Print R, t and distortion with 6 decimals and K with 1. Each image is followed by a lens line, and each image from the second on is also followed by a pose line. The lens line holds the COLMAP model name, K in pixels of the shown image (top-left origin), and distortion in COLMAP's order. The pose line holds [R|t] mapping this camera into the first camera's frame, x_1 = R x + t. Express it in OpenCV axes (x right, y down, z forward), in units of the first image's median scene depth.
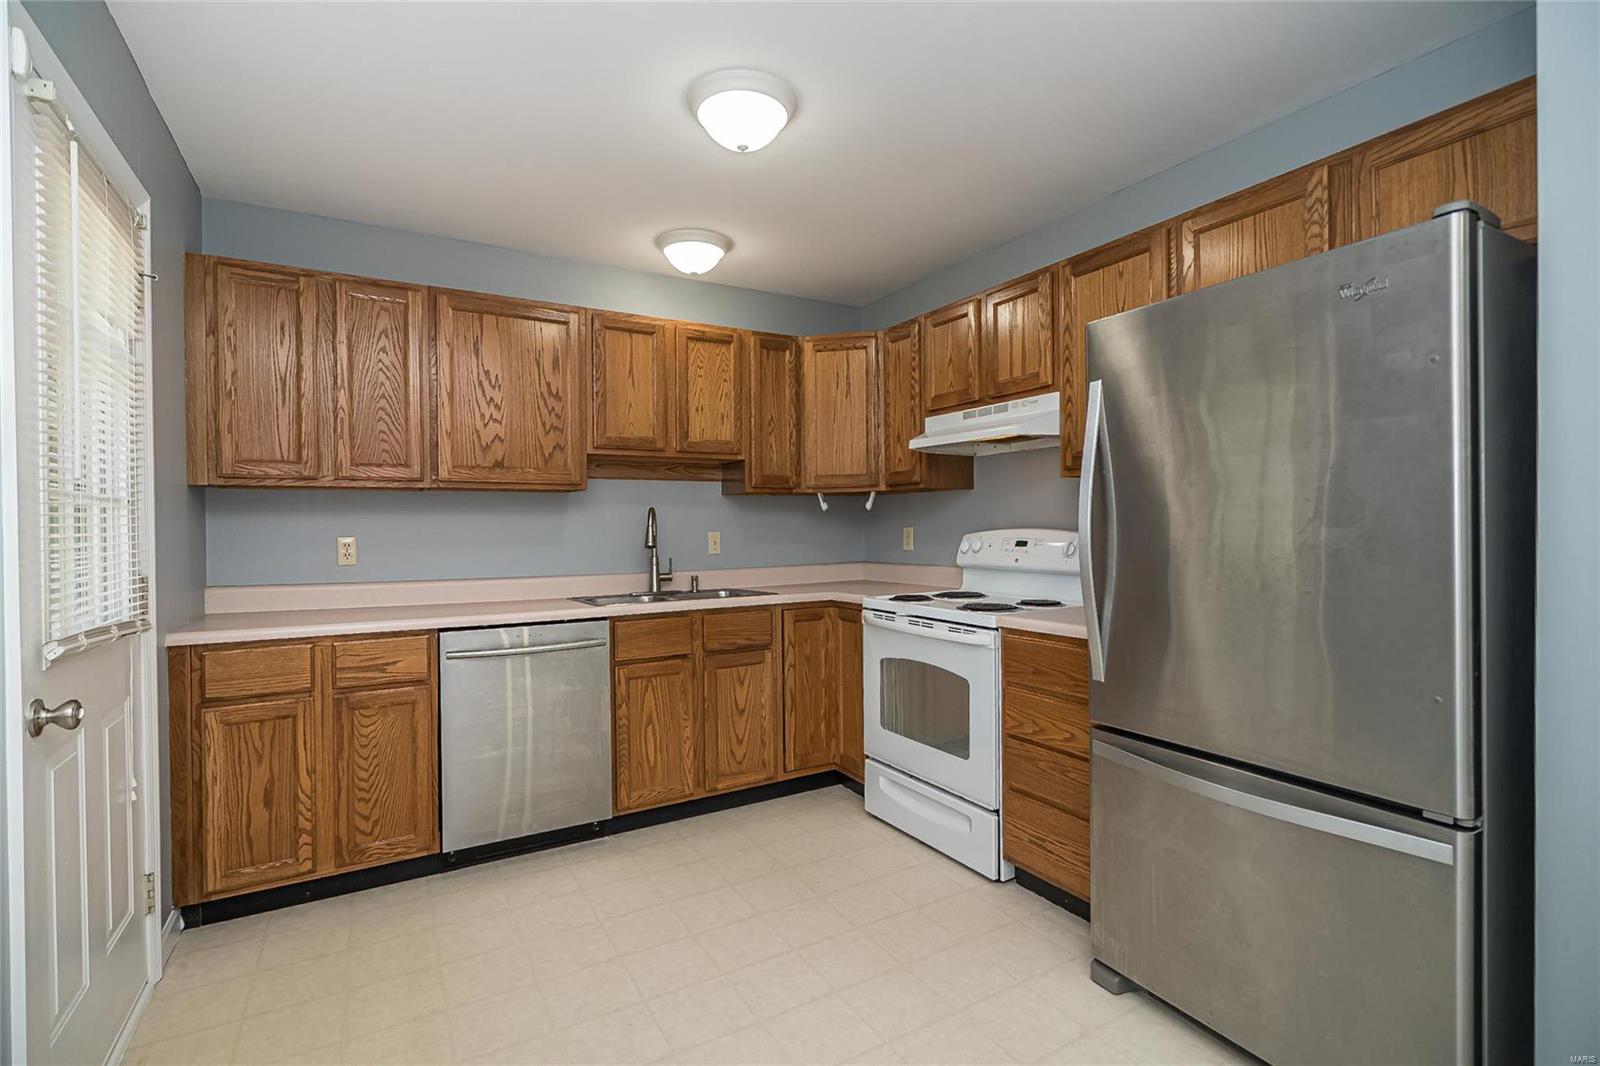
lens RADIAL K [[739.8, 0, 800.0], [0, 739.8, 533.0], [0, 0, 1]] dist [0.000782, 0.000541]
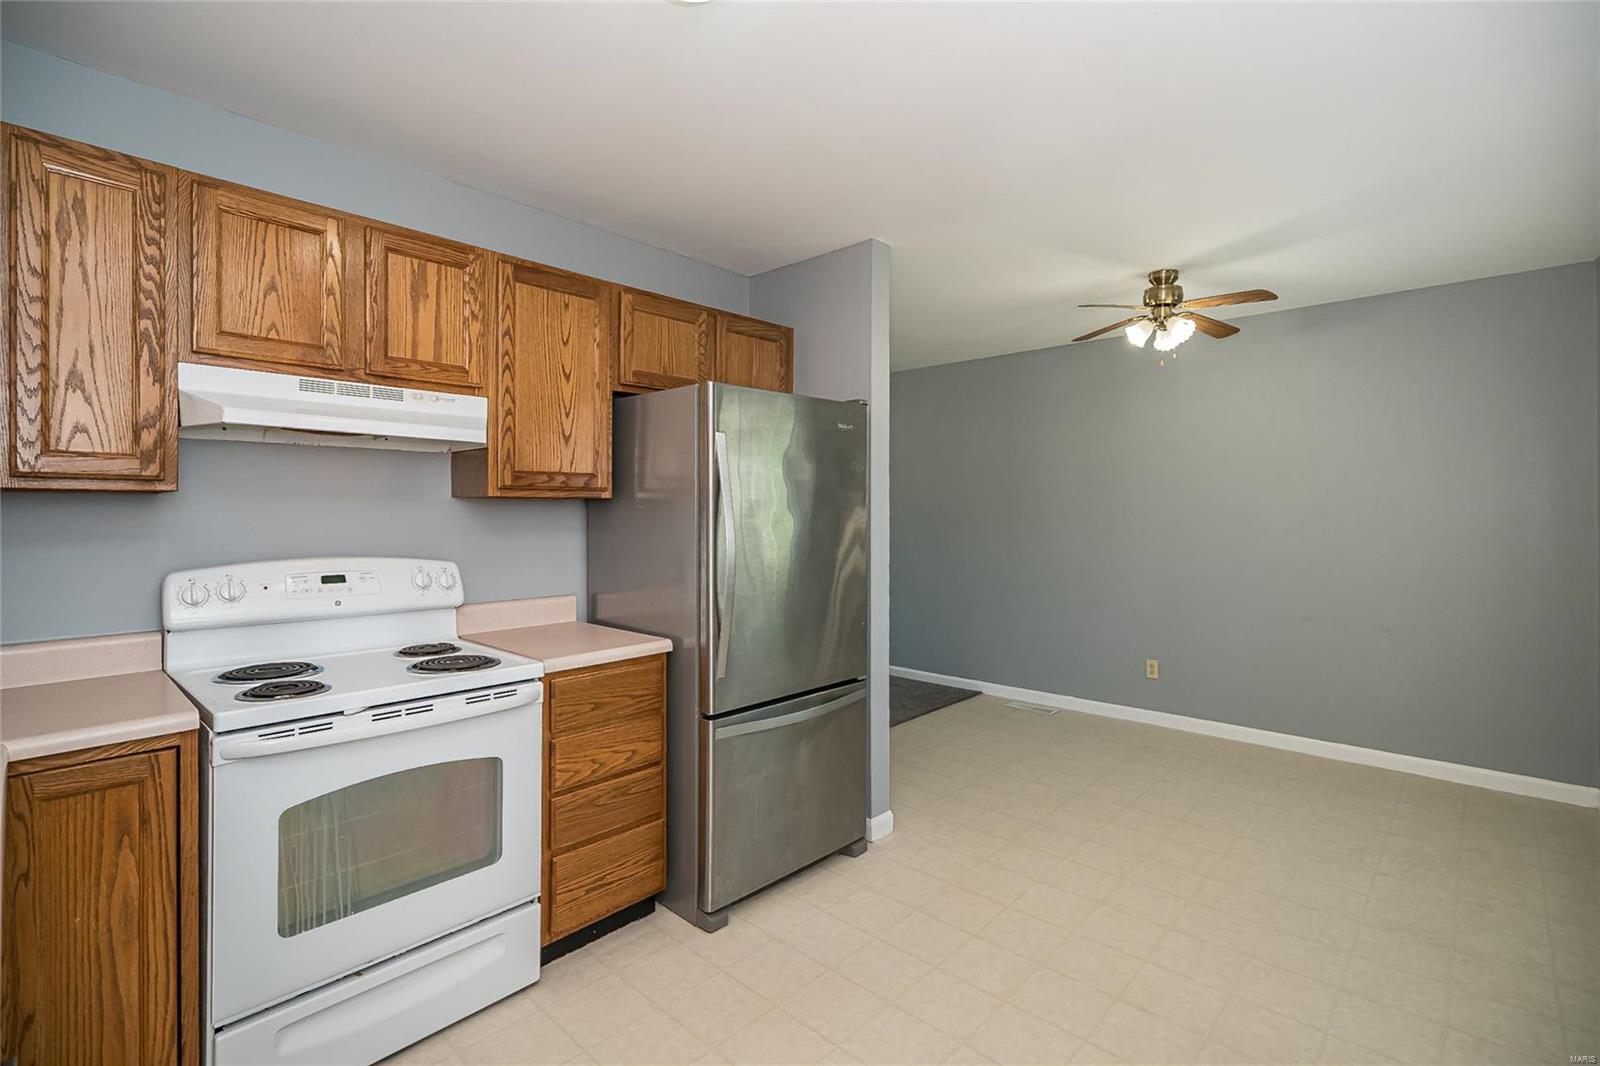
lens RADIAL K [[740.9, 0, 796.9], [0, 740.9, 513.1], [0, 0, 1]] dist [-0.001155, -0.000101]
pose [[-0.286184, 0.005484, 0.958159, -0.565671], [0.011116, 0.999935, -0.002403, -0.047122], [-0.958110, 0.009963, -0.286226, 0.865089]]
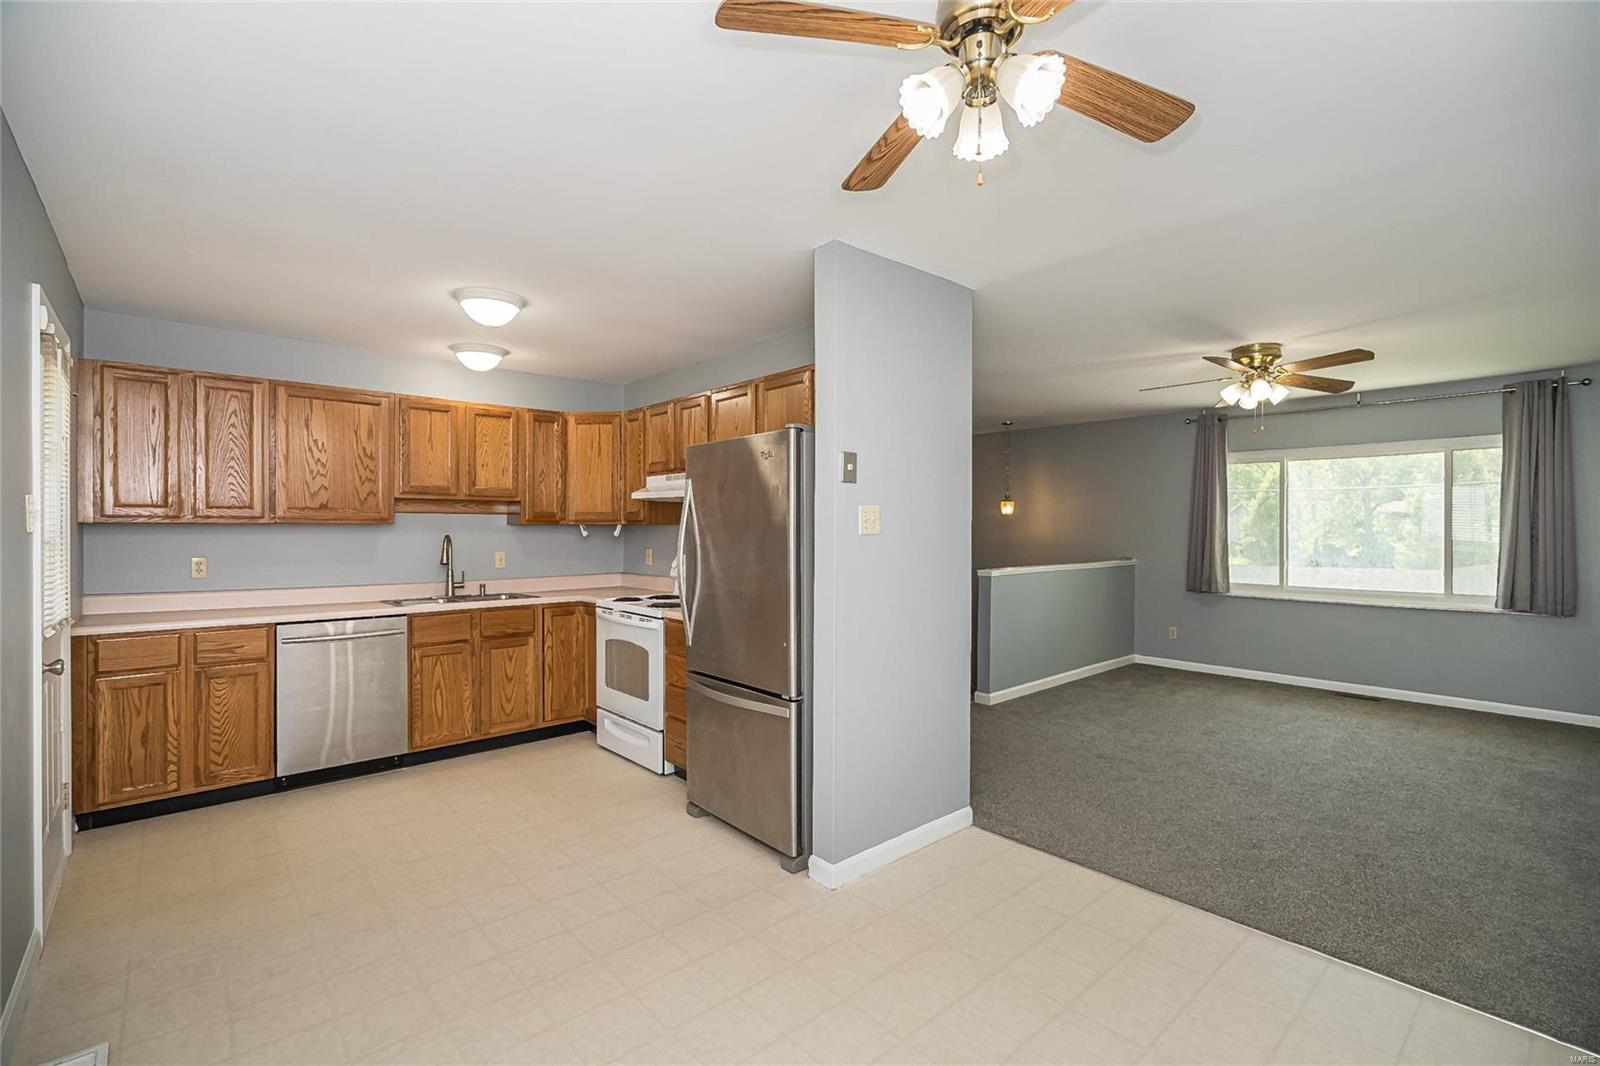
lens RADIAL K [[715.5, 0, 800.0], [0, 715.5, 533.0], [0, 0, 1]] dist [0.002085, 0.000113]
pose [[0.981077, 0.011070, 0.193302, 0.231854], [-0.010625, 0.999938, -0.003337, -0.050259], [-0.193327, 0.001220, 0.981134, -0.542517]]
